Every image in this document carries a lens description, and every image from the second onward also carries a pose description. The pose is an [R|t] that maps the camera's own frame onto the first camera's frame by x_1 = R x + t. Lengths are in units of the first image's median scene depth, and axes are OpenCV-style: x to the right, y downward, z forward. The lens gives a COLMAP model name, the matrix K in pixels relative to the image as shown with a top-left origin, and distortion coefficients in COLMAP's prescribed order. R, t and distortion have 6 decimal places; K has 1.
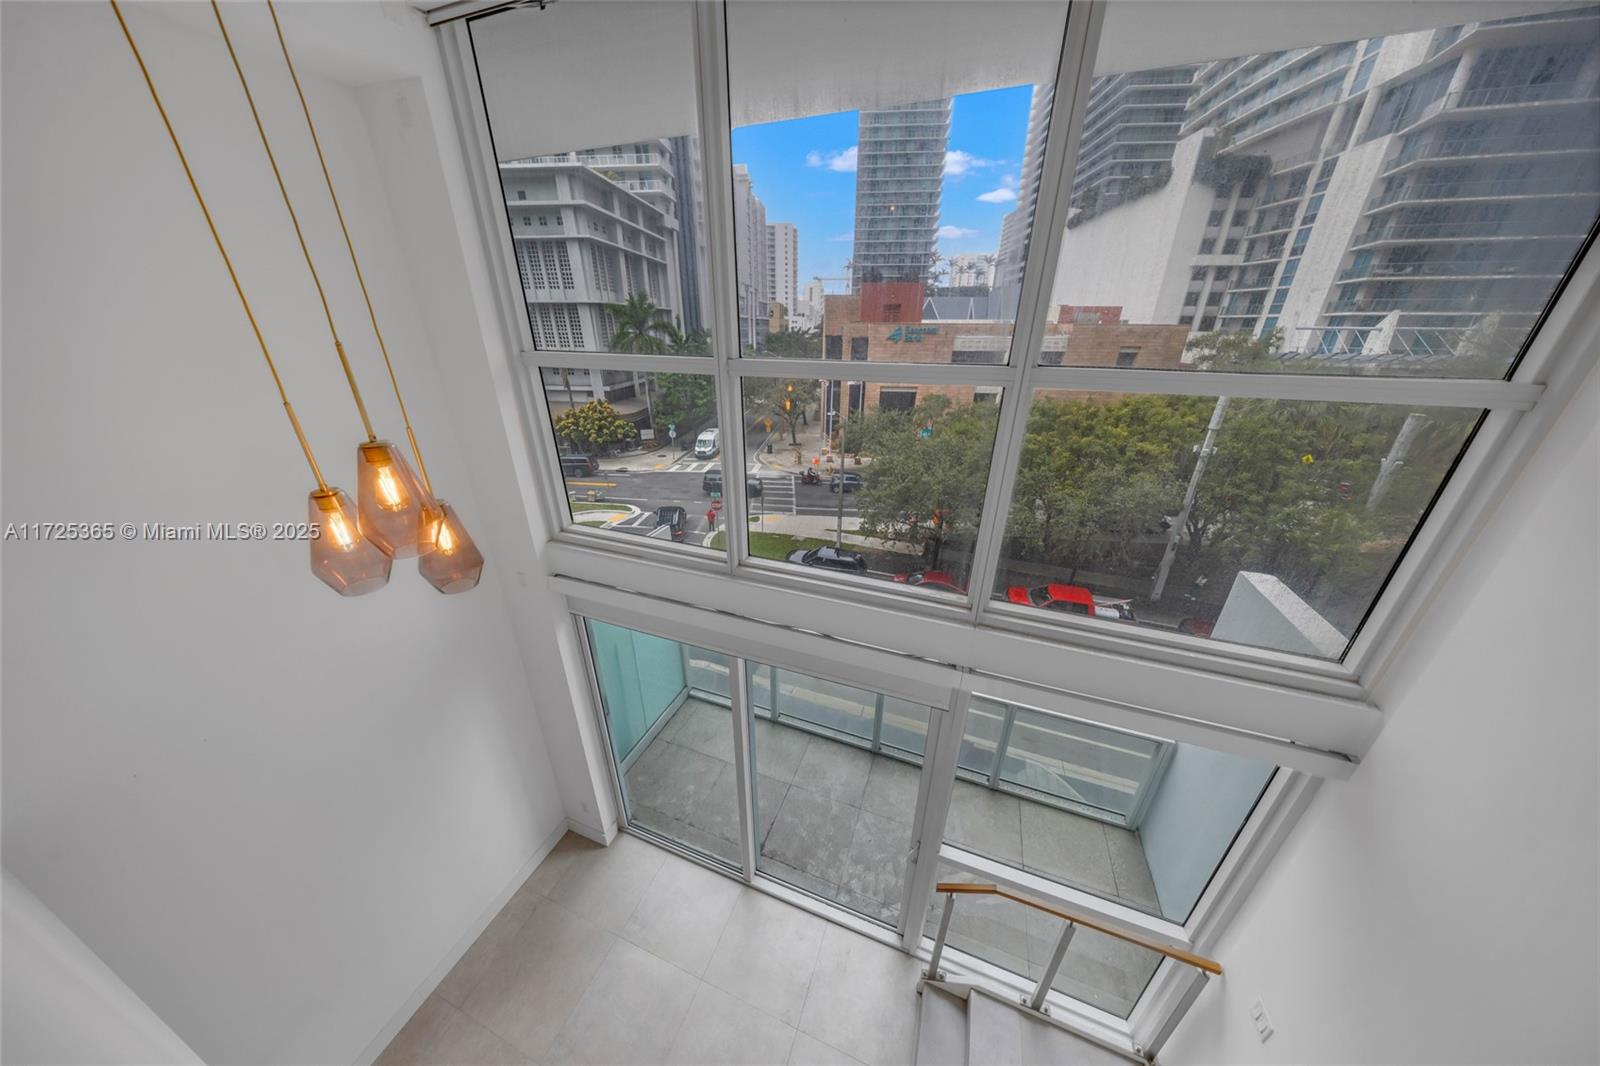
lens RADIAL K [[462.8, 0, 800.0], [0, 462.8, 533.0], [0, 0, 1]] dist [-0.015862, 0.002419]
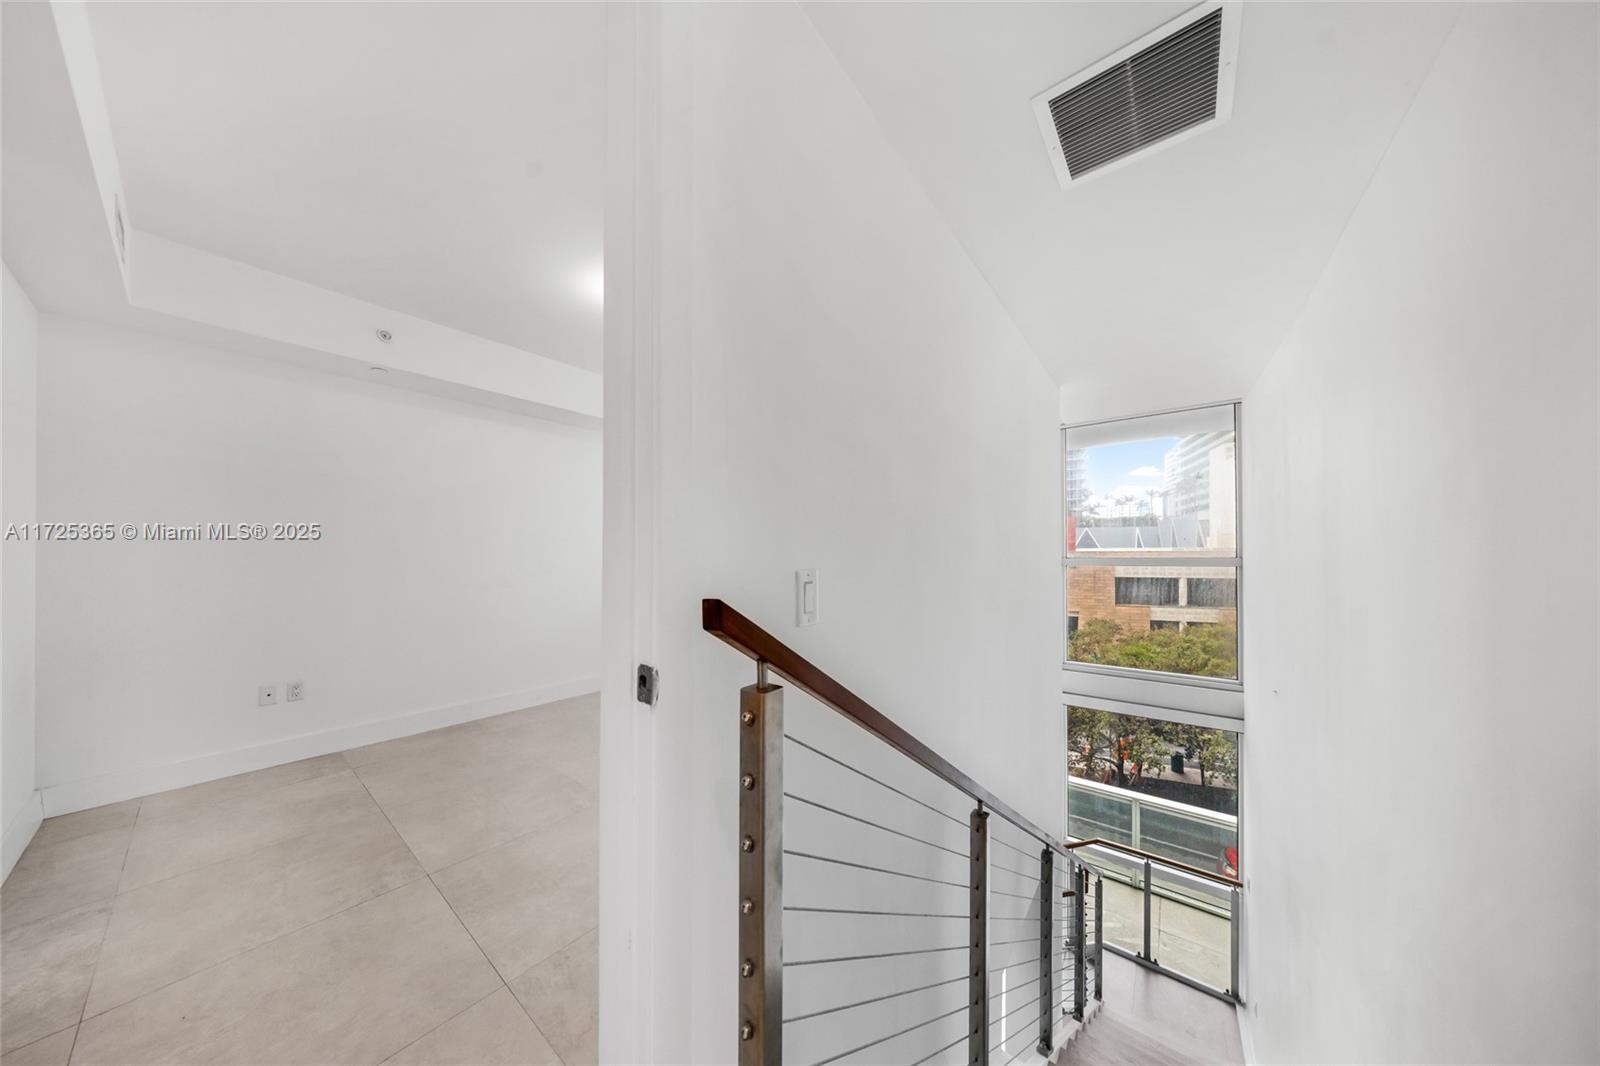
lens RADIAL K [[477.0, 0, 796.0], [0, 477.0, 554.8], [0, 0, 1]] dist [0.000722, 0.000153]
pose [[0.954364, -0.006102, -0.298583, -0.005029], [-0.117828, 0.910993, -0.395231, 0.030211], [0.274419, 0.412376, 0.868700, -0.060949]]
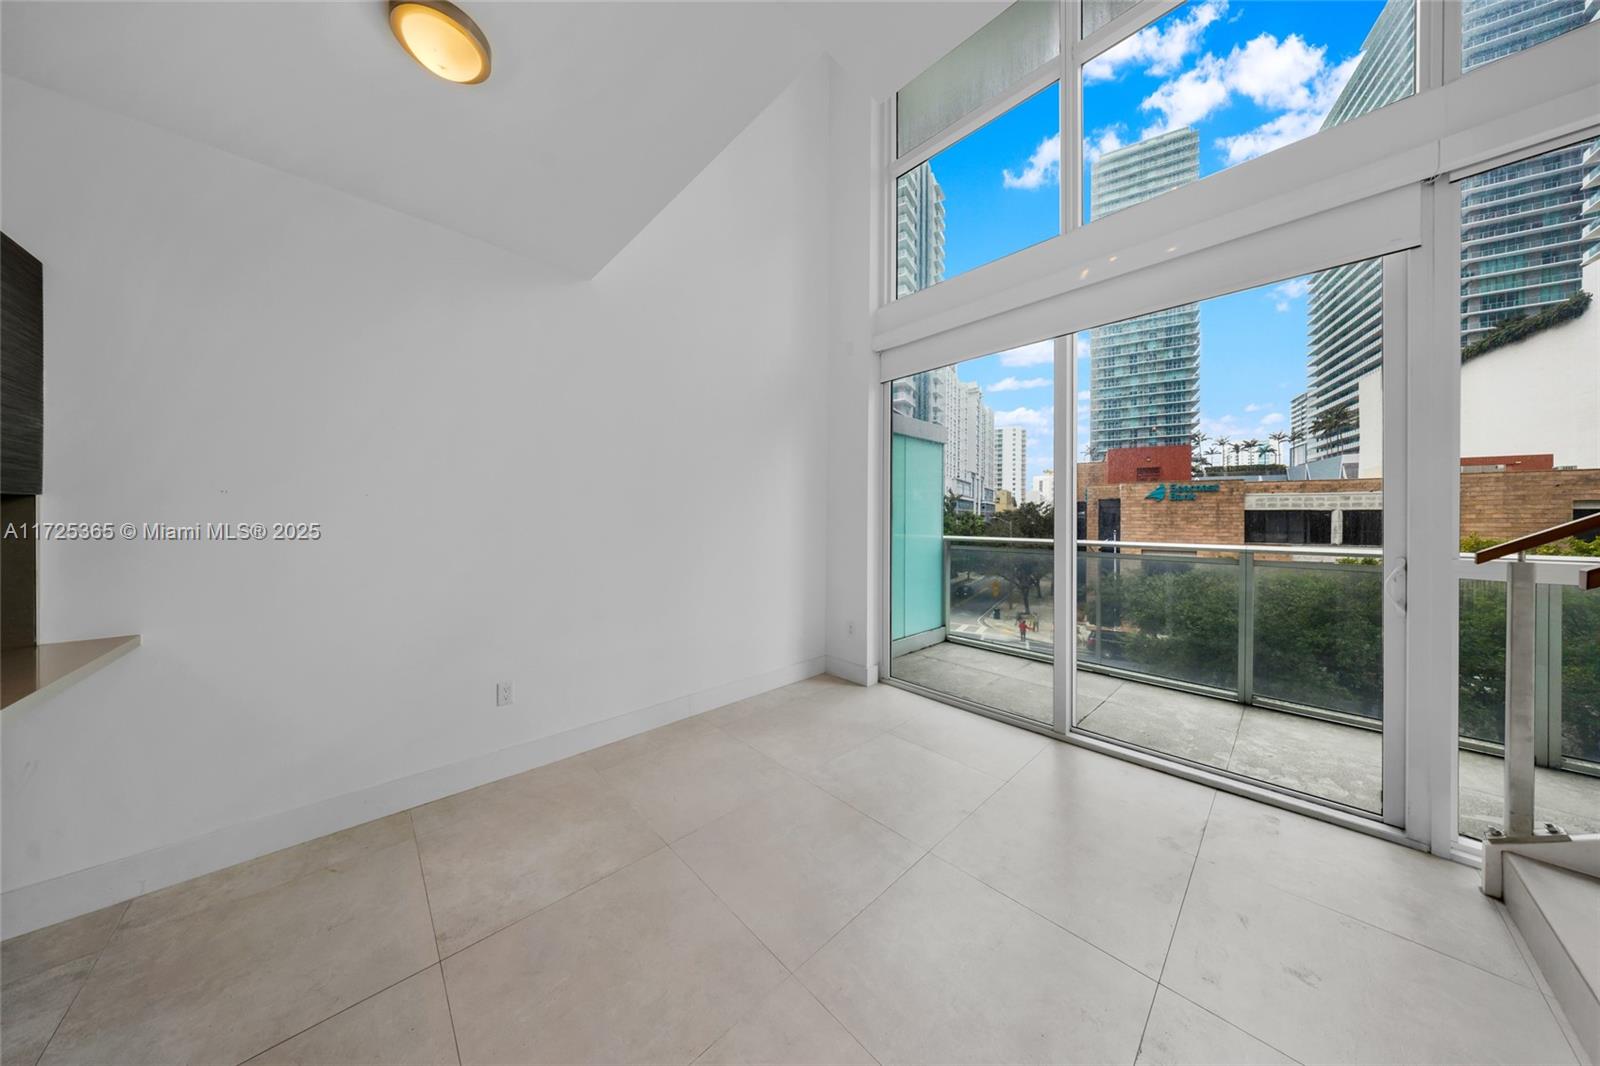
lens RADIAL K [[472.6, 0, 803.5], [0, 472.6, 517.8], [0, 0, 1]] dist [-0.000150, 0.000029]
pose [[0.903409, 0.005976, -0.428739, -0.012357], [-0.180643, 0.912140, -0.367924, 0.057504], [0.388871, 0.409835, 0.825115, 0.008889]]
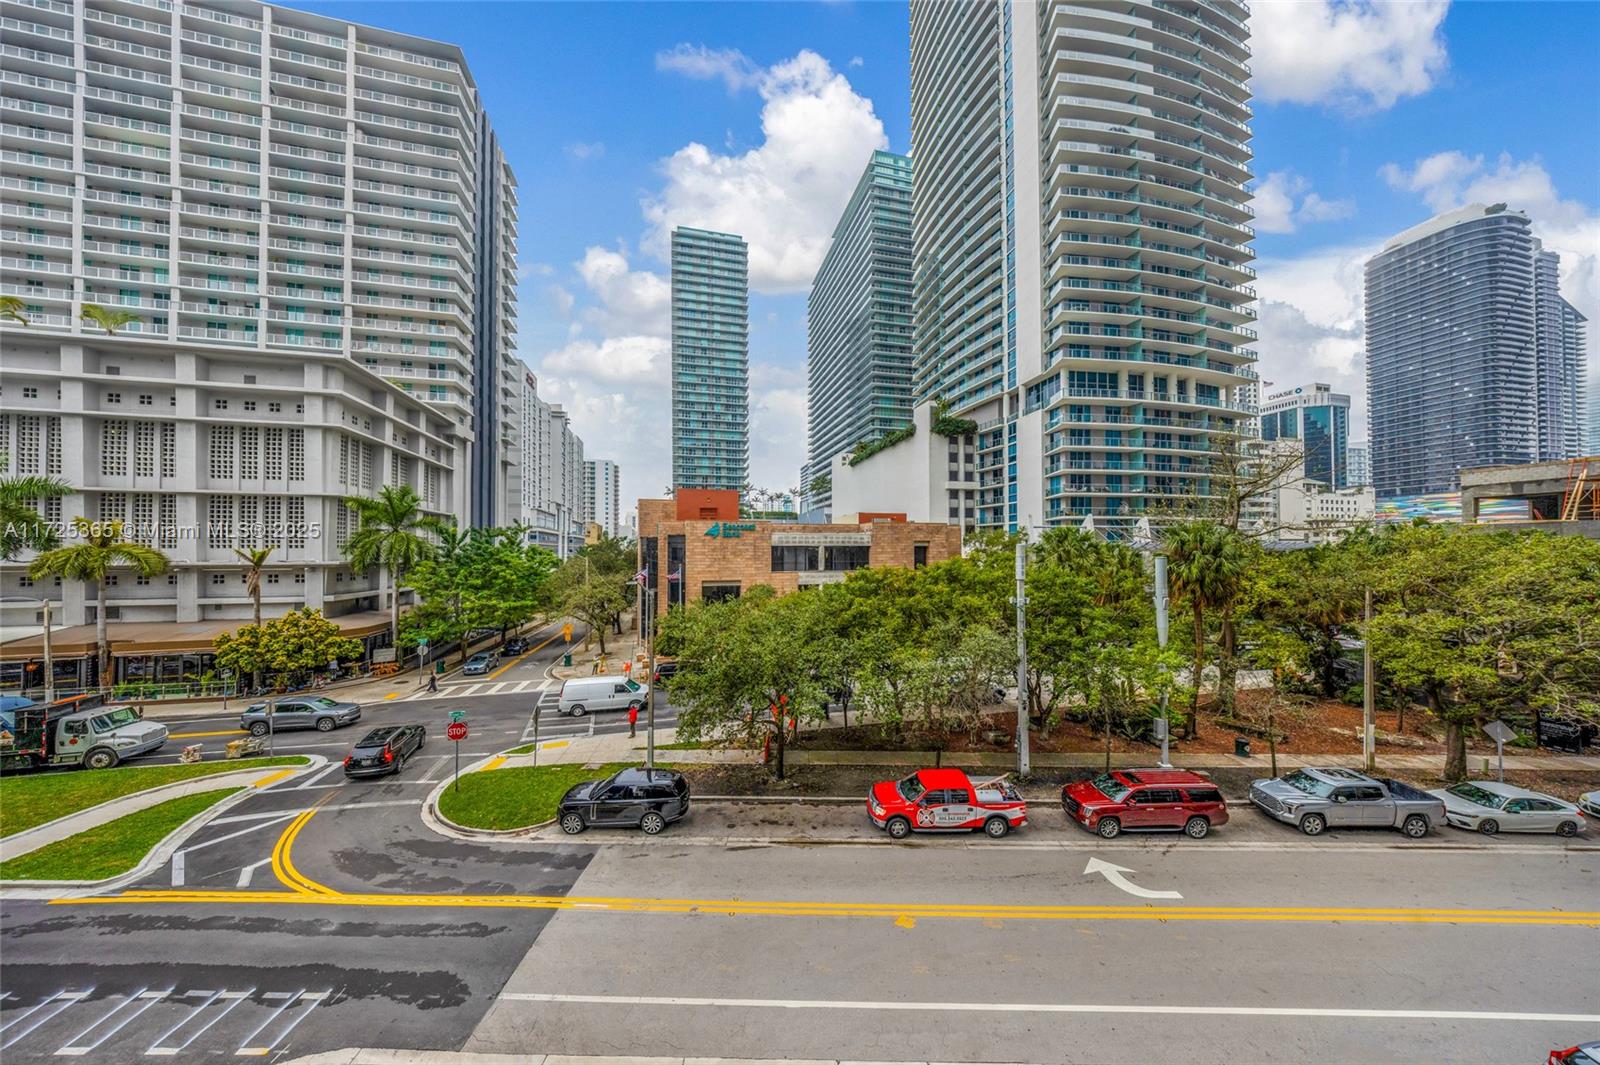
lens RADIAL K [[478.7, 0, 796.3], [0, 478.7, 545.1], [0, 0, 1]] dist [0.010325, -0.007660]
pose [[0.940423, 0.005276, 0.339965, 0.023961], [0.139434, 0.905950, -0.399765, 0.024915], [-0.310101, 0.423351, 0.851241, 0.079016]]
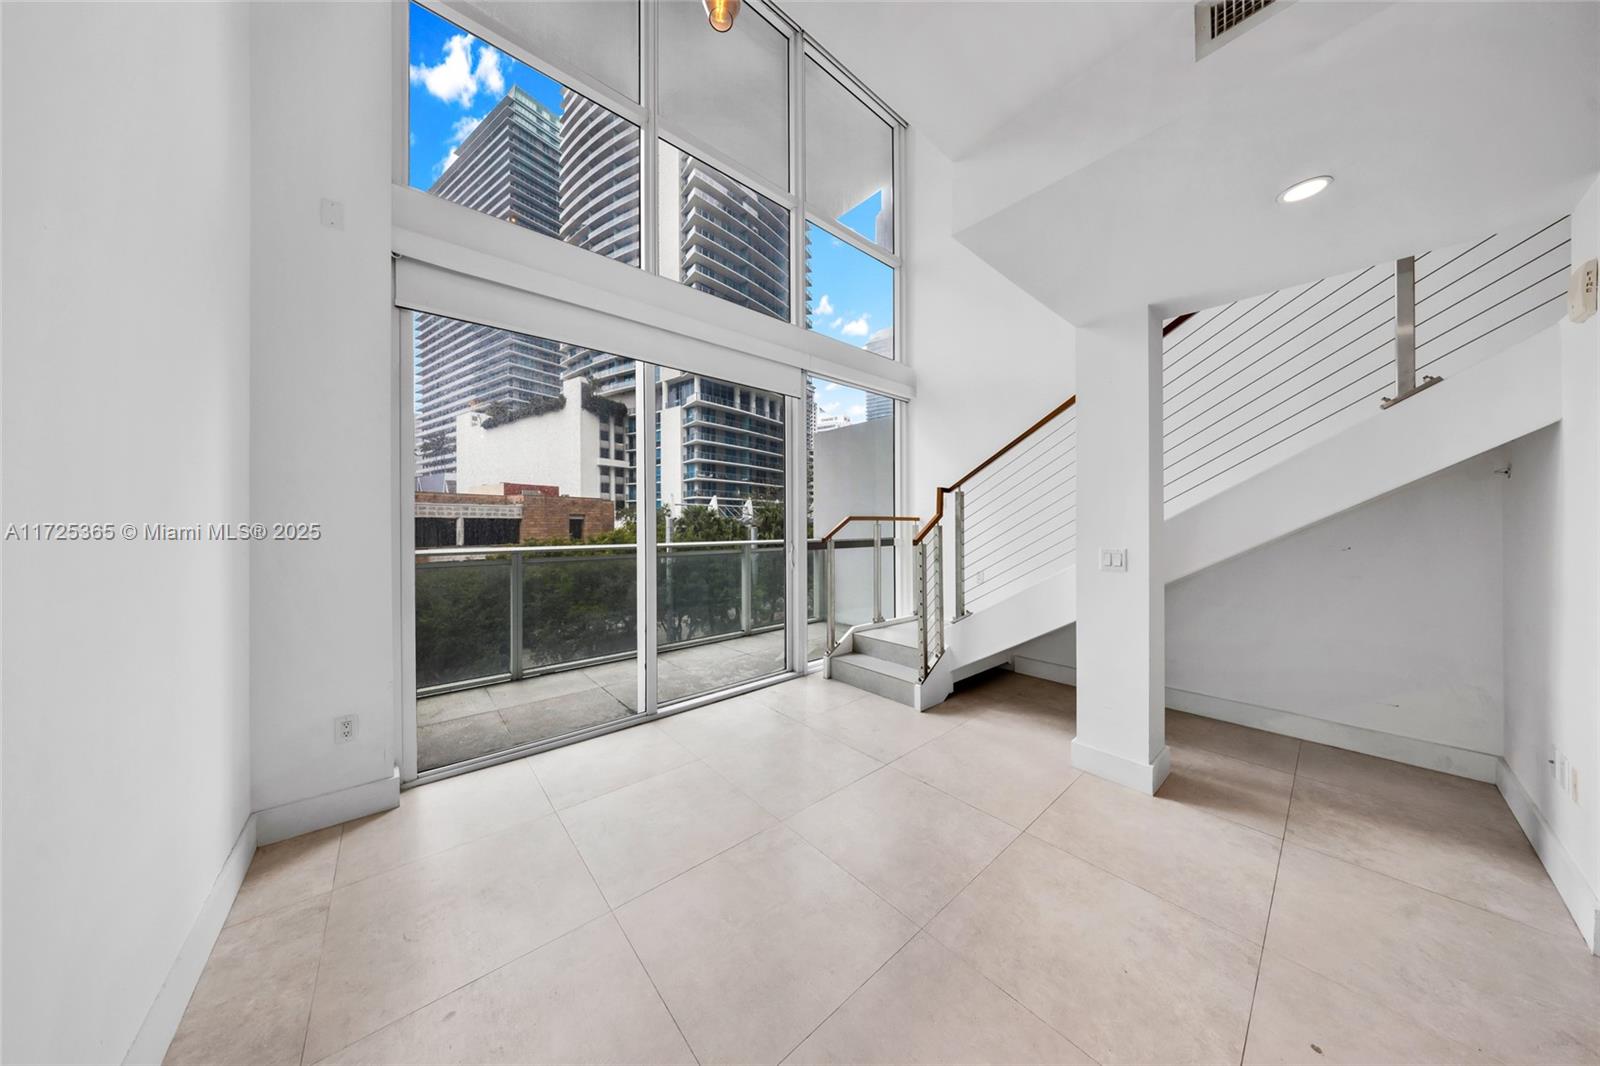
lens RADIAL K [[465.4, 0, 797.1], [0, 465.4, 529.1], [0, 0, 1]] dist [-0.001286, -0.000021]
pose [[0.479873, -0.005660, 0.877320, -0.051548], [0.359133, 0.913629, -0.190543, 0.051252], [-0.800466, 0.406510, 0.440458, 0.023251]]
